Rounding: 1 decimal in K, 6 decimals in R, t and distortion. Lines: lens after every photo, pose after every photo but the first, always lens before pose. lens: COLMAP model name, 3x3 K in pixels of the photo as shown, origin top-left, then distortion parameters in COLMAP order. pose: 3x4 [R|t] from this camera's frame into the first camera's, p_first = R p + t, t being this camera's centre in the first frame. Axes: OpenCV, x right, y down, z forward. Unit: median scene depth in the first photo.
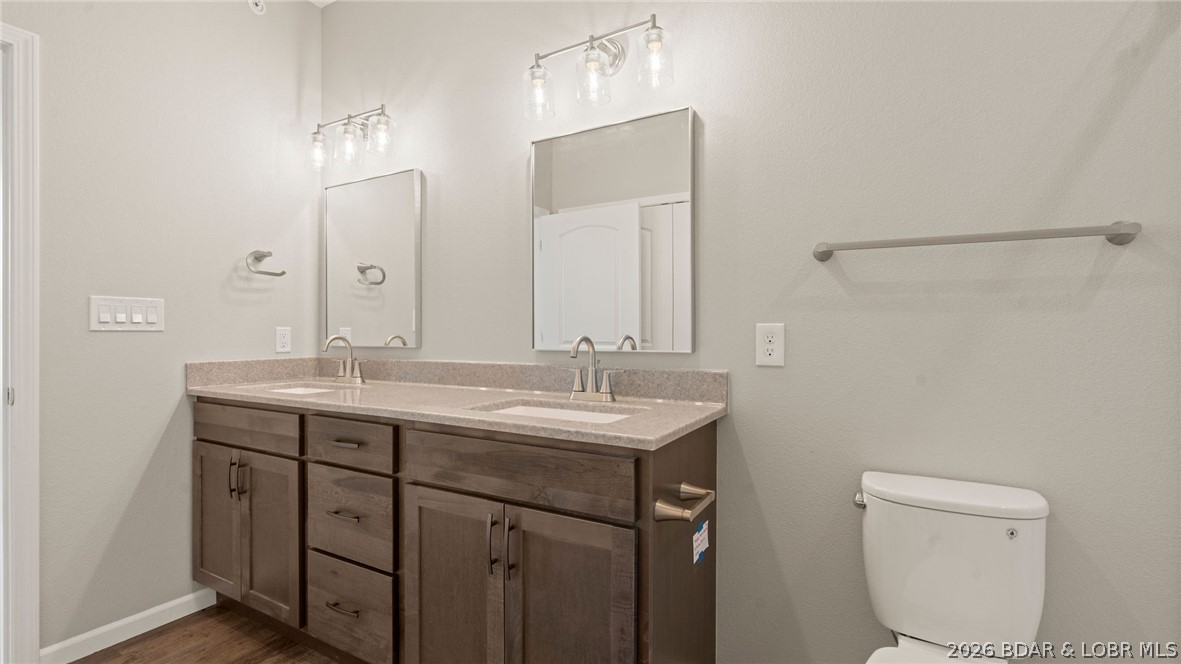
lens RADIAL K [[530.4, 0, 563.4], [0, 530.4, 325.9], [0, 0, 1]] dist [-0.011770, 0.004497]
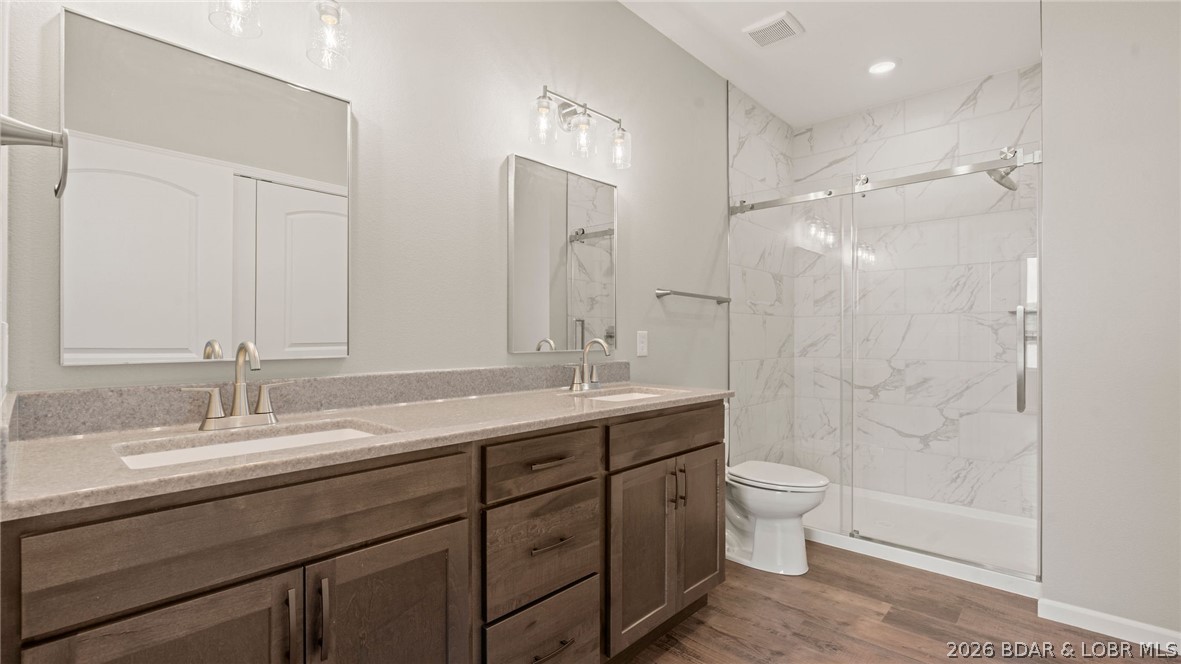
lens RADIAL K [[530.4, 0, 592.9], [0, 530.4, 331.3], [0, 0, 1]] dist [-0.011770, 0.004497]
pose [[0.216828, 0.010463, 0.976154, -1.108057], [-0.010522, 0.999910, -0.008381, 0.010108], [-0.976153, -0.008454, 0.216919, 0.655420]]
